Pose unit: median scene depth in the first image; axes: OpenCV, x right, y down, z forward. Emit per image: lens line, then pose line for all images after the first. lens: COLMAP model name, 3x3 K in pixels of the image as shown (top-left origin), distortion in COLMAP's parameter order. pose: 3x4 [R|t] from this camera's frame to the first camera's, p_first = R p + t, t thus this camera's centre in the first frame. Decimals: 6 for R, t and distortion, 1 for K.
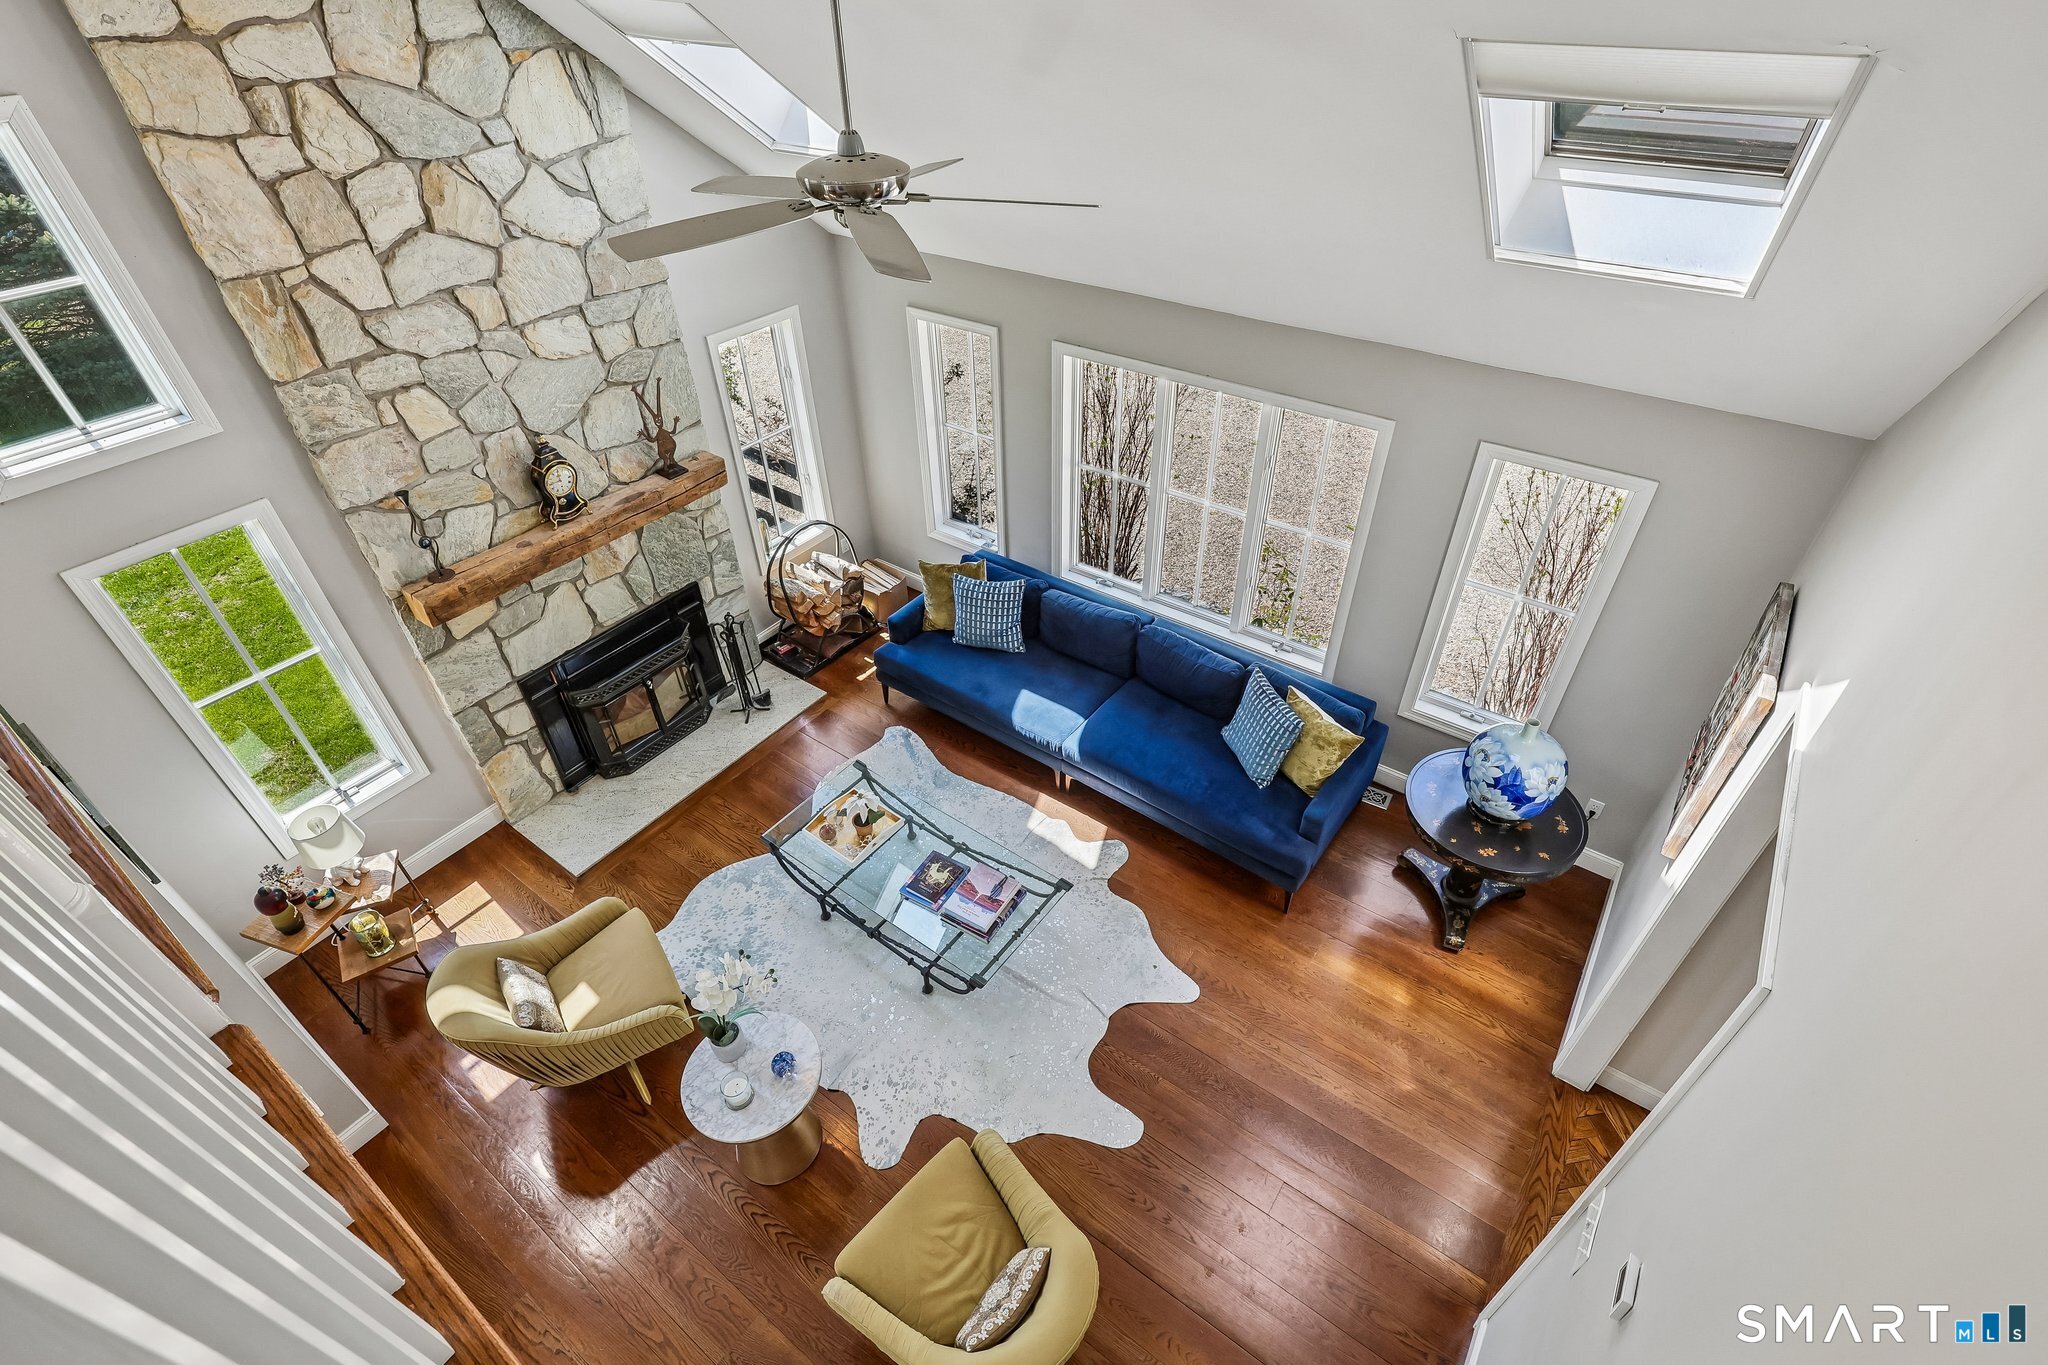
lens RADIAL K [[933.3, 0, 1035.9], [0, 933.3, 685.9], [0, 0, 1]] dist [-0.000761, 0.000590]
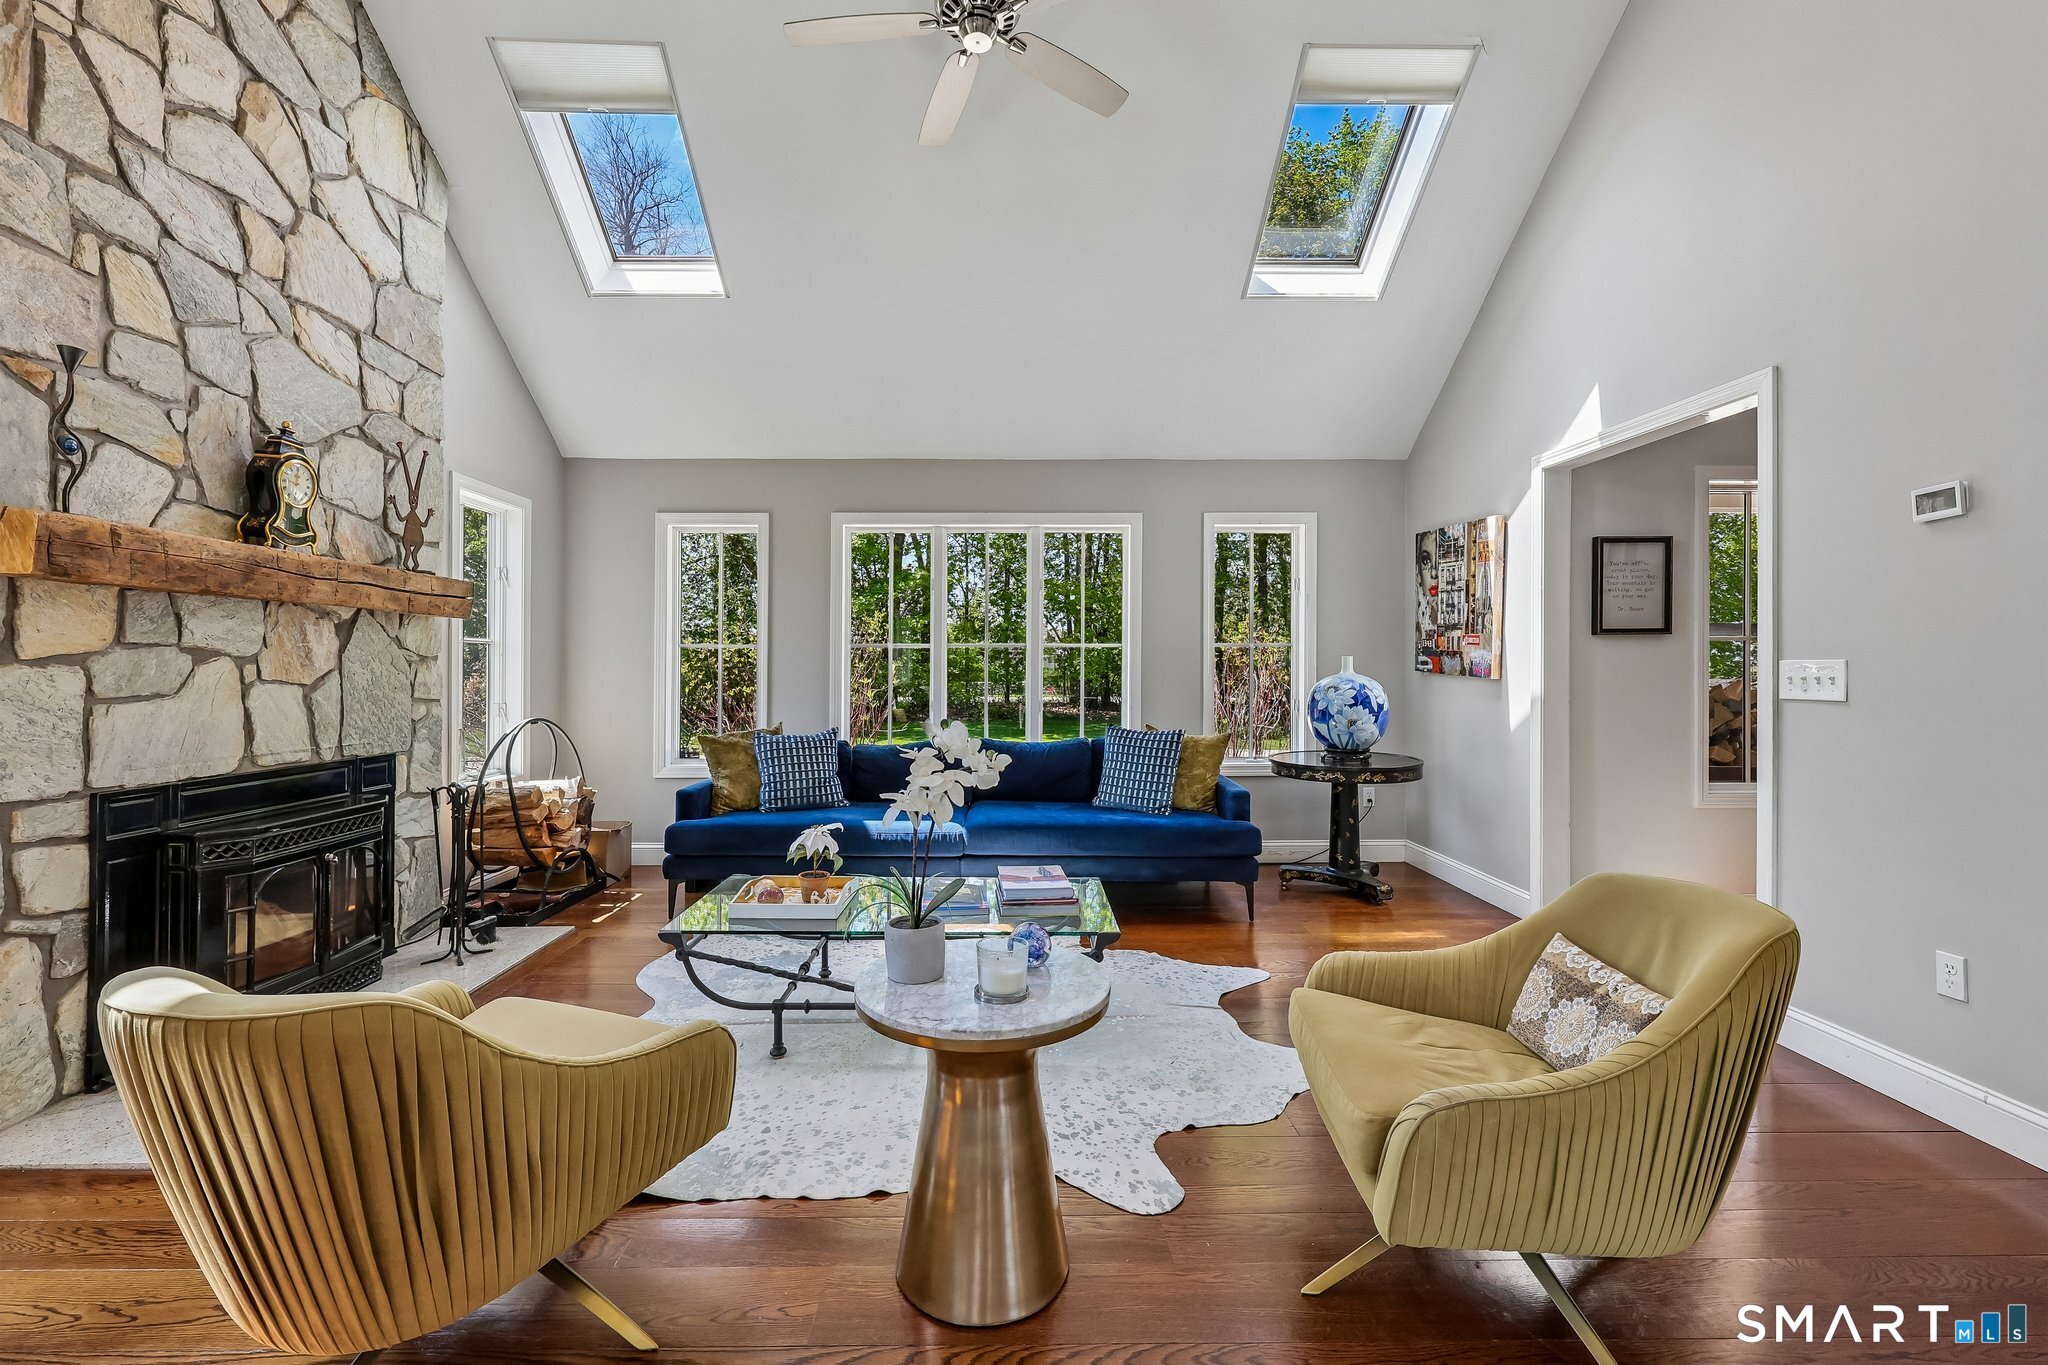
lens RADIAL K [[837.7, 0, 1010.3], [0, 837.7, 673.2], [0, 0, 1]] dist [-0.000592, -0.000046]
pose [[0.807089, 0.001895, 0.590427, -0.454544], [0.373052, 0.773465, -0.512430, 0.418530], [-0.457646, 0.633836, 0.623548, 0.458744]]
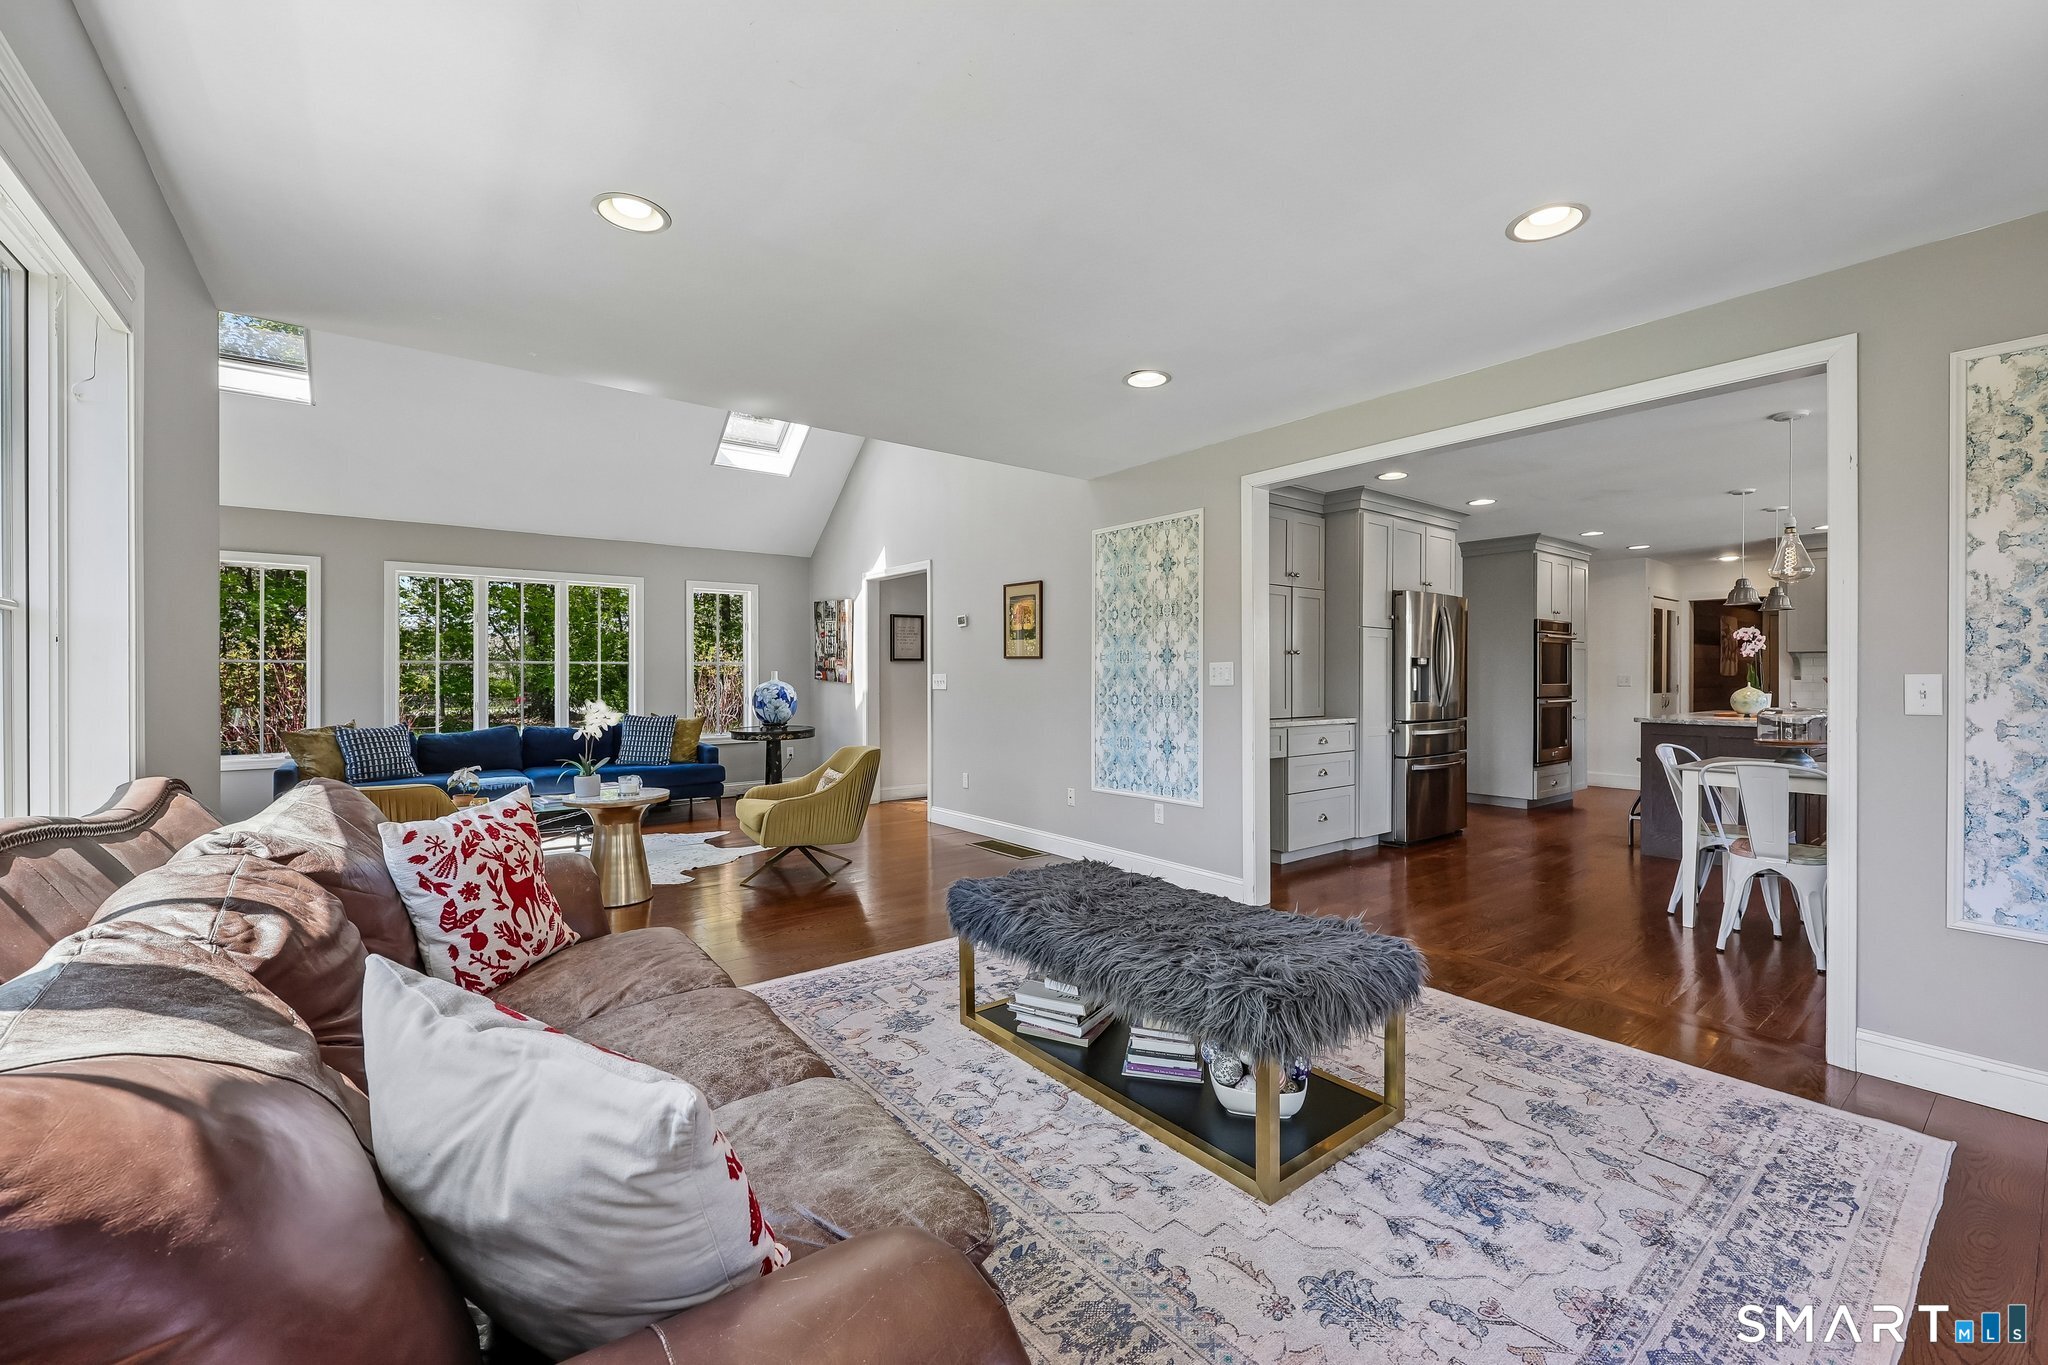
lens RADIAL K [[837.7, 0, 1072.2], [0, 837.7, 678.7], [0, 0, 1]] dist [-0.000592, -0.000046]
pose [[0.250722, 0.001925, 0.968057, -1.119305], [0.618406, 0.769044, -0.161693, 0.739463], [-0.744790, 0.639193, 0.191626, 0.074549]]
